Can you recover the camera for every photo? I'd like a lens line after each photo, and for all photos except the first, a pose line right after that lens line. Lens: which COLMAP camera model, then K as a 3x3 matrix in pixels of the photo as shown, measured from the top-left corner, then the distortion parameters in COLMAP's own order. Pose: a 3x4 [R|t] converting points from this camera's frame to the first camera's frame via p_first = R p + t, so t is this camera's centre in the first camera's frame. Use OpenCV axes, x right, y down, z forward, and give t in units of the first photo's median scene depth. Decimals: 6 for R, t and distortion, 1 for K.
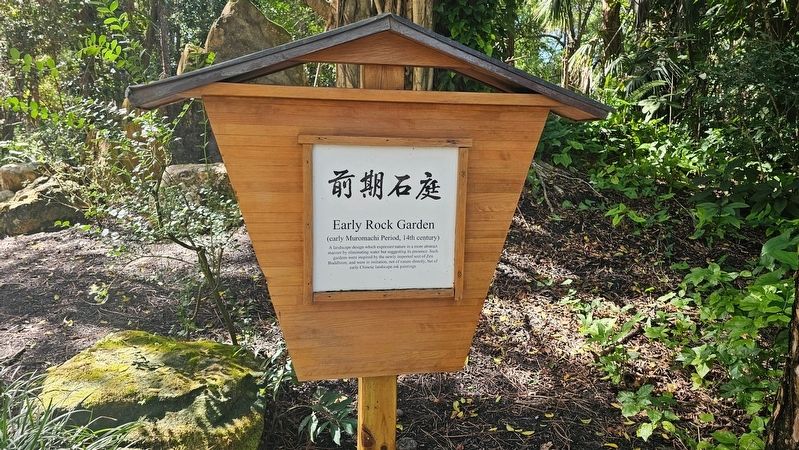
lens RADIAL K [[555.3, 0, 409.0], [0, 555.3, 222.0], [0, 0, 1]] dist [0.002645, -0.001167]
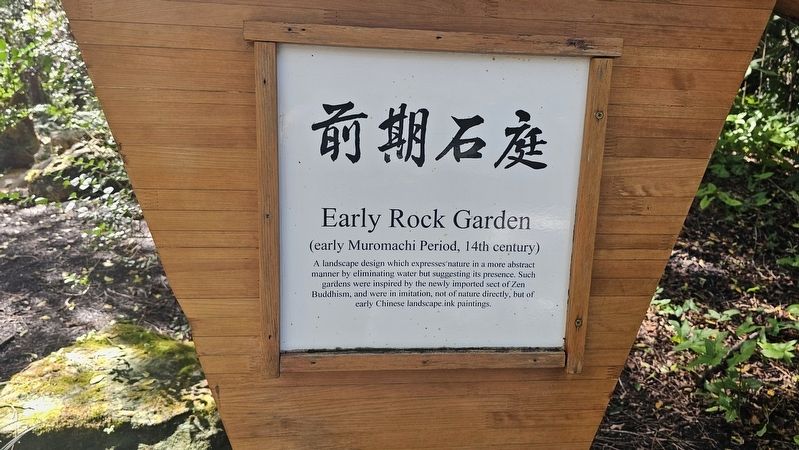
lens RADIAL K [[555.3, 0, 409.0], [0, 555.3, 222.0], [0, 0, 1]] dist [0.002645, -0.001167]
pose [[0.996038, 0.026968, -0.084736, -0.018535], [-0.023025, 0.998621, 0.047170, -0.014522], [0.085891, -0.045032, 0.995286, 0.494587]]
